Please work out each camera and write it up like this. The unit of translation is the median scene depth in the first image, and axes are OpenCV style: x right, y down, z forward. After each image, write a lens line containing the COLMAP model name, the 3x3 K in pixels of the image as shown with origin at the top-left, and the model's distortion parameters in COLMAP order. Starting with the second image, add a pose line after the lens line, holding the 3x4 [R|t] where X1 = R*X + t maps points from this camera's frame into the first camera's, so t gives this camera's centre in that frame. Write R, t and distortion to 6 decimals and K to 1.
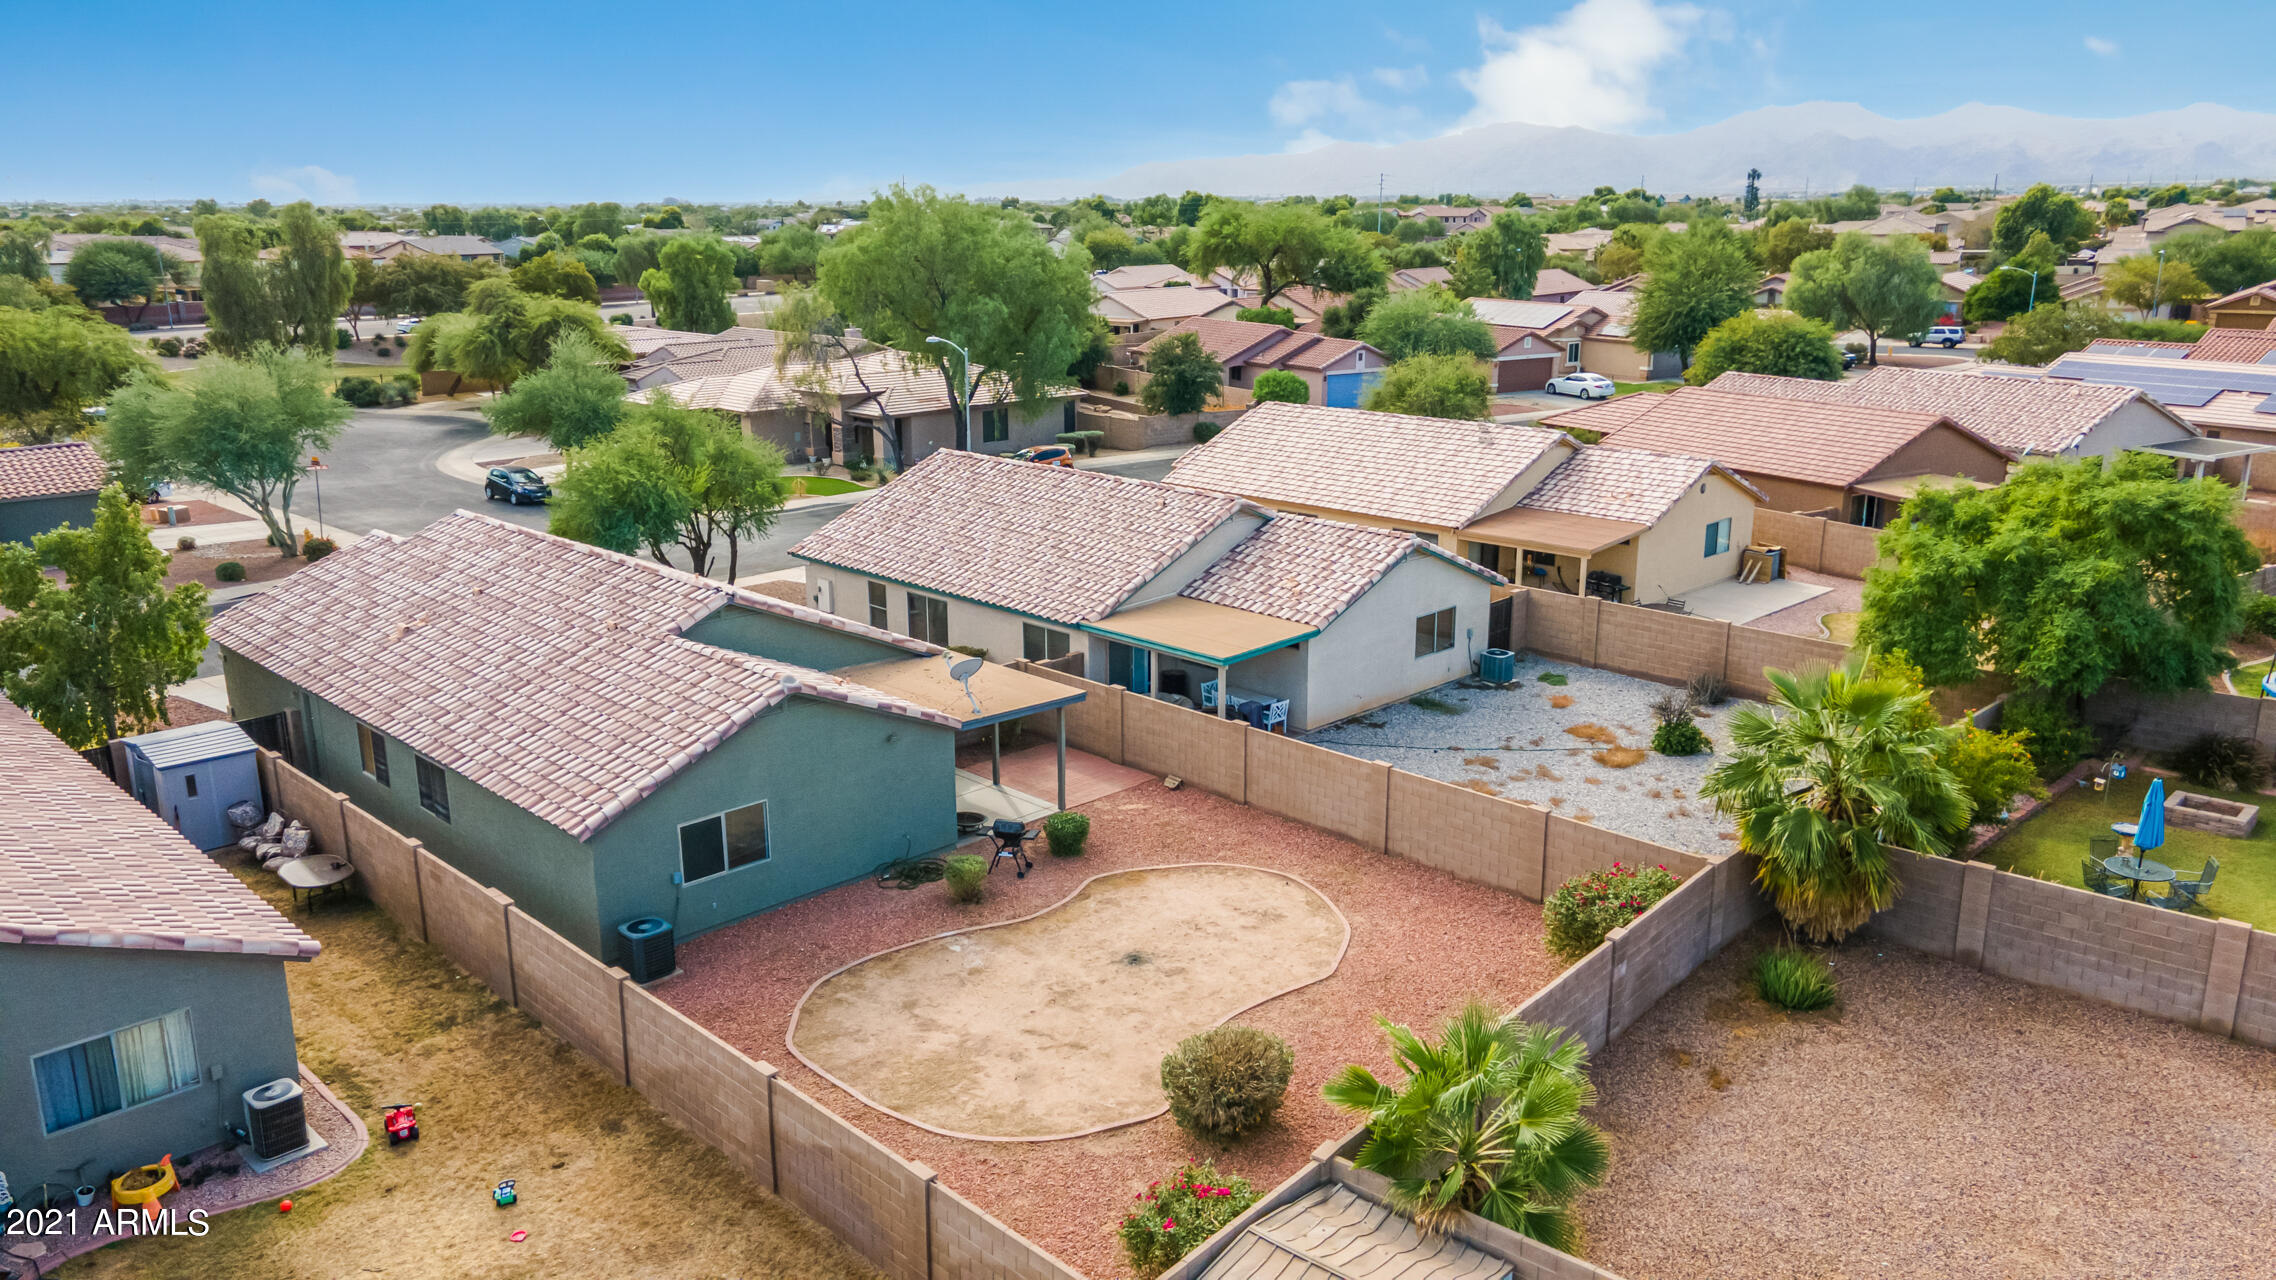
lens RADIAL K [[1658.9, 0, 1138.0], [0, 1658.9, 640.0], [0, 0, 1]] dist [0.051408, -0.006273]
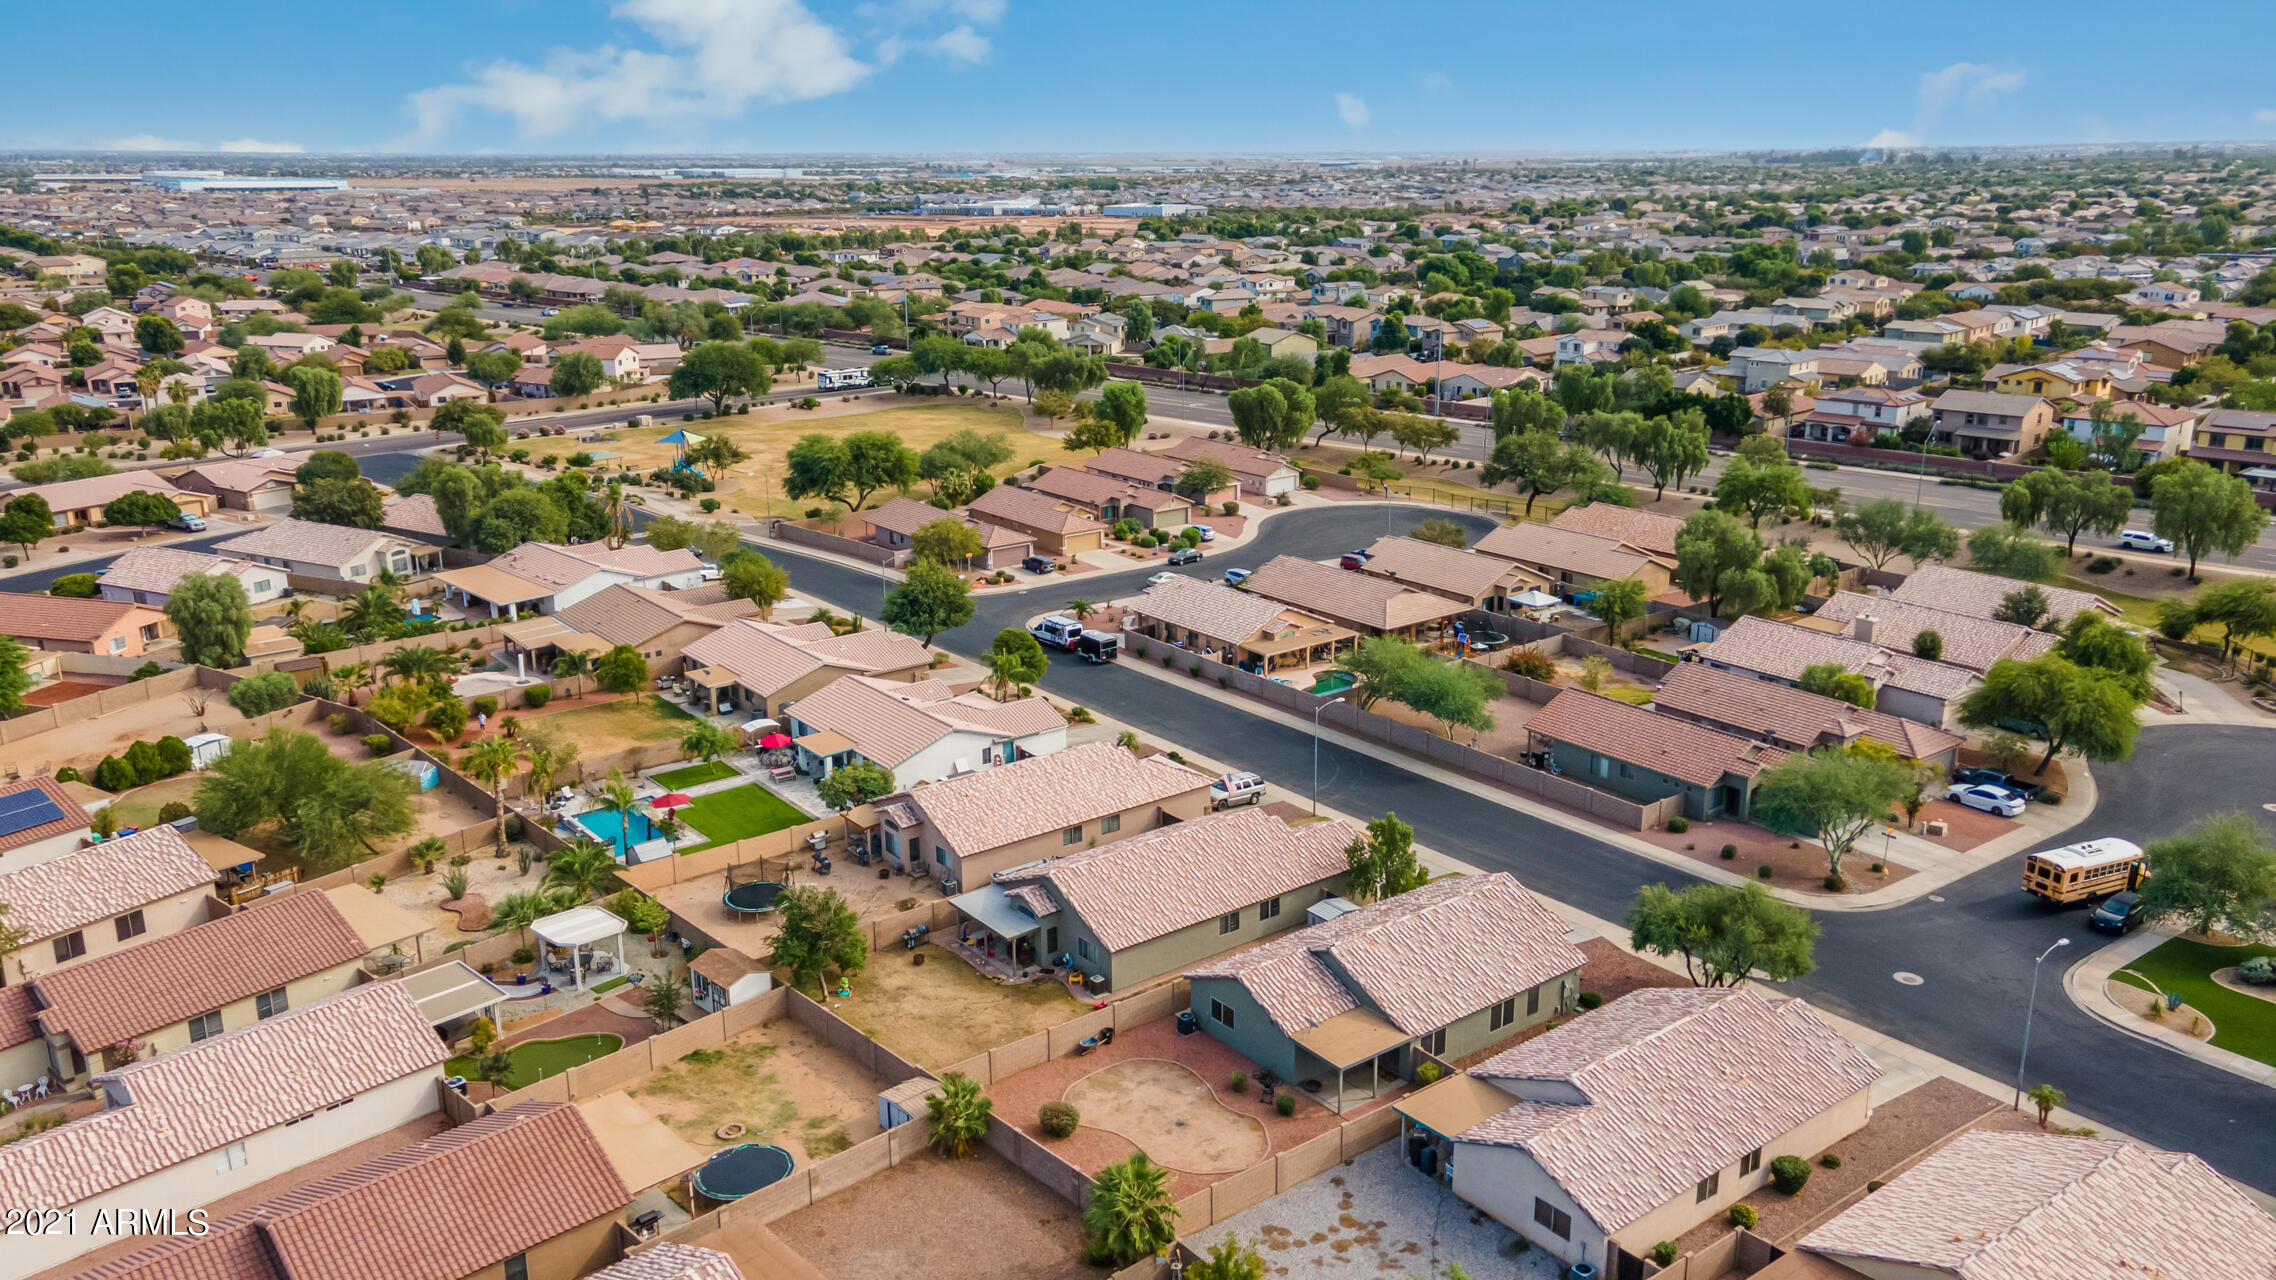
lens RADIAL K [[1717.6, 0, 1138.5], [0, 1717.6, 636.8], [0, 0, 1]] dist [0.045947, 0.014491]
pose [[-0.128080, 0.278498, -0.951858, 1.844985], [-0.247662, 0.920375, 0.302611, -1.023183], [0.960343, 0.274497, -0.048908, 0.668732]]
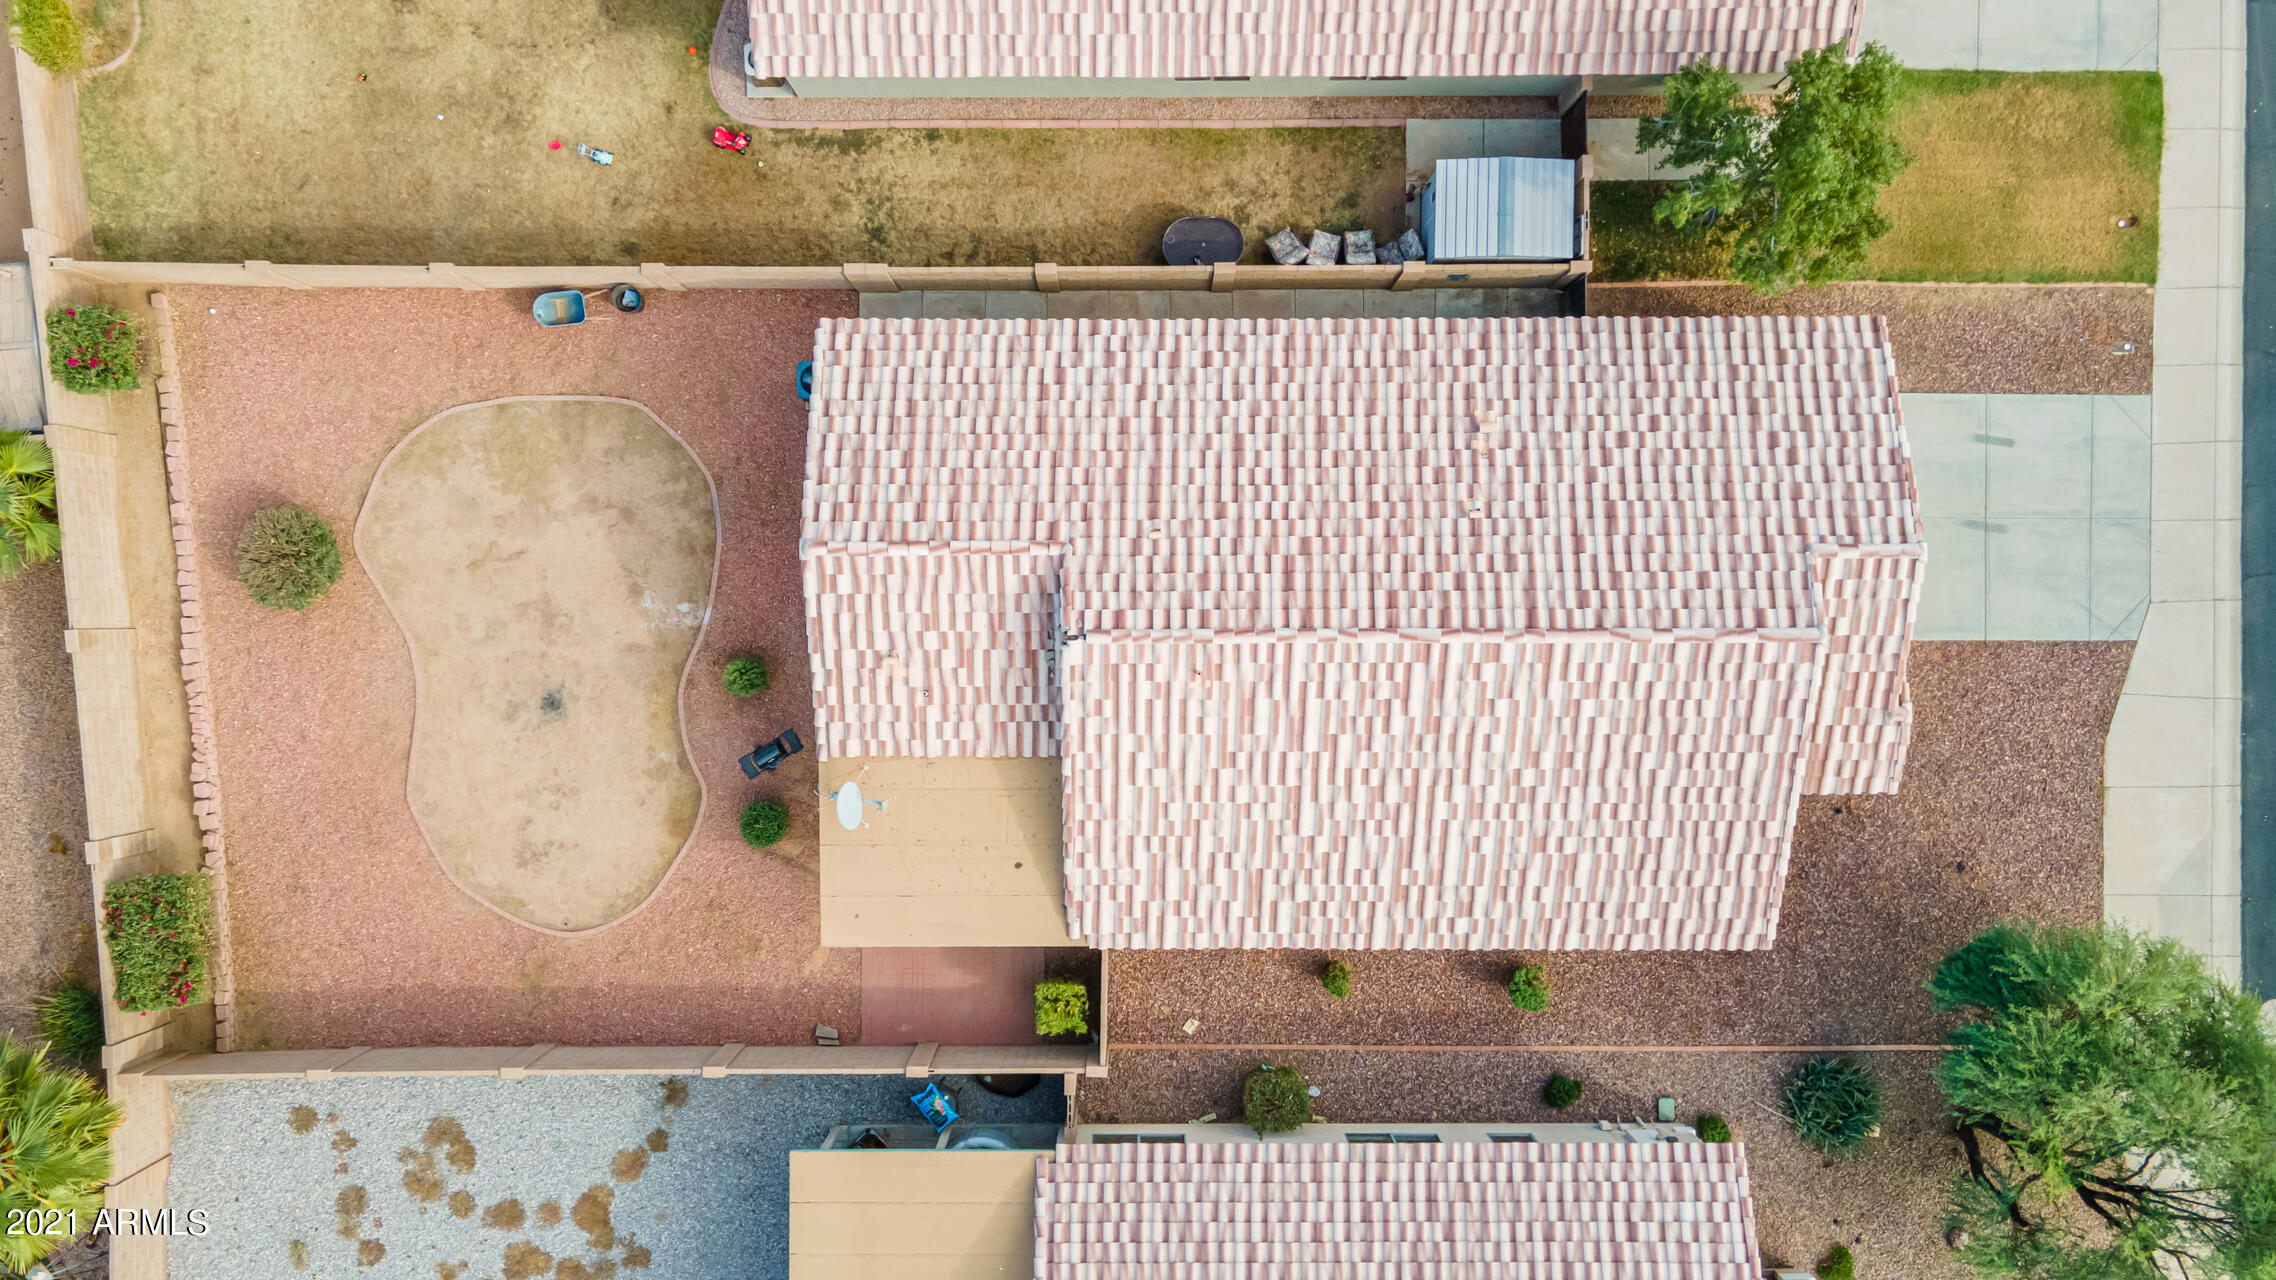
lens RADIAL K [[1643.3, 0, 1138.0], [0, 1643.3, 640.0], [0, 0, 1]] dist [0.041121, -0.001869]
pose [[-0.702665, 0.711278, 0.018589, -0.261453], [-0.174422, -0.197521, 0.964657, -0.748130], [0.689811, 0.674588, 0.262853, 0.739513]]
